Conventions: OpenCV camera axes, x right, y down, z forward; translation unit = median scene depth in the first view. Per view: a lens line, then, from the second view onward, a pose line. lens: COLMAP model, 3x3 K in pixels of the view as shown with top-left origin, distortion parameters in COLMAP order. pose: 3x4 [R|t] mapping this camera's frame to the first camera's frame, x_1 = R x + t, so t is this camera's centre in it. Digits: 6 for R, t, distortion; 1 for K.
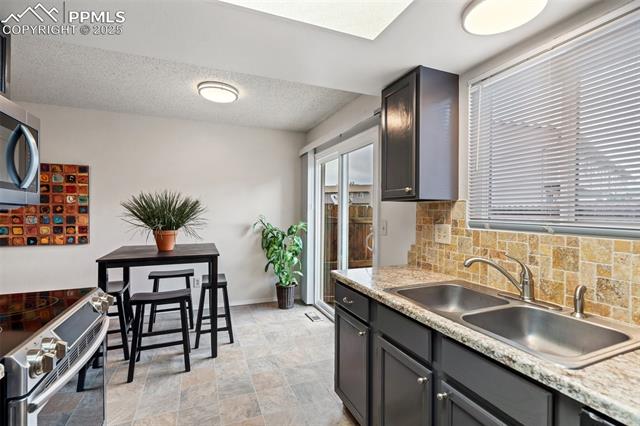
lens RADIAL K [[293.4, 0, 316.9], [0, 293.4, 213.1], [0, 0, 1]] dist [-0.001627, 0.000179]
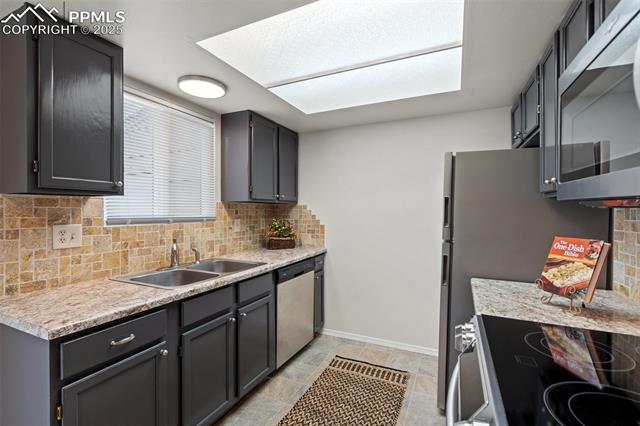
lens RADIAL K [[293.4, 0, 316.9], [0, 293.4, 213.1], [0, 0, 1]] dist [-0.001627, 0.000179]
pose [[-0.677776, -0.013820, 0.735139, -0.379580], [-0.001679, 0.999850, 0.017248, -0.005628], [-0.735267, 0.010456, -0.677697, 0.613124]]
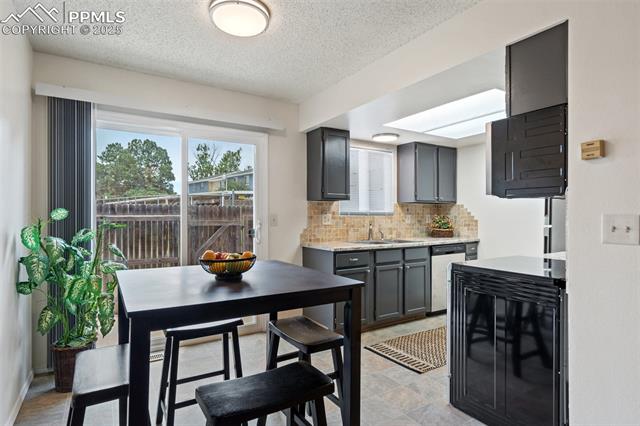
lens RADIAL K [[343.5, 0, 317.6], [0, 343.5, 215.1], [0, 0, 1]] dist [-0.000674, -0.000137]
pose [[-0.173529, -0.005154, 0.984815, -0.961028], [0.006033, 0.999962, 0.006296, 0.017413], [-0.984810, 0.007034, -0.173491, 0.835220]]
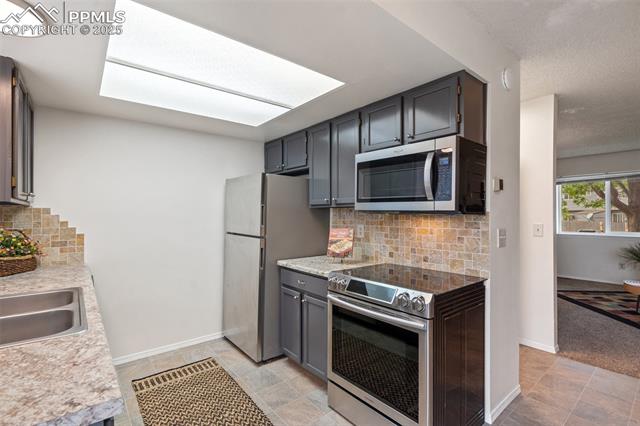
lens RADIAL K [[296.5, 0, 317.0], [0, 296.5, 215.4], [0, 0, 1]] dist [-0.002632, 0.000035]
pose [[-0.955638, -0.005248, -0.294496, -0.039037], [-0.006908, 0.999966, 0.004598, -0.005187], [0.294462, 0.006428, -0.955642, 0.843890]]
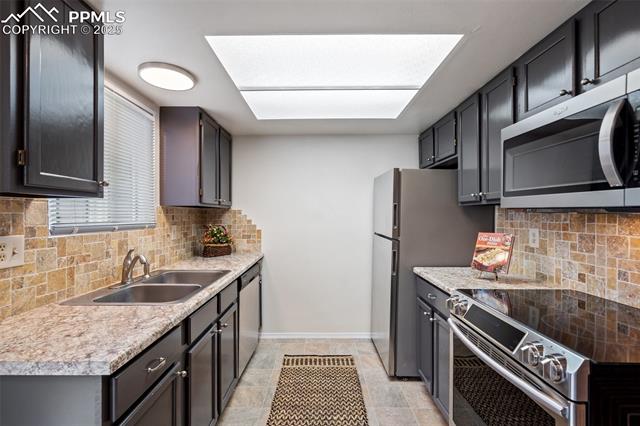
lens RADIAL K [[296.5, 0, 317.0], [0, 296.5, 215.4], [0, 0, 1]] dist [-0.002632, 0.000035]
pose [[-0.926286, -0.005147, 0.376786, -0.228325], [-0.001867, 0.999957, 0.009071, -0.006314], [-0.376816, 0.007699, -0.926256, 0.777859]]
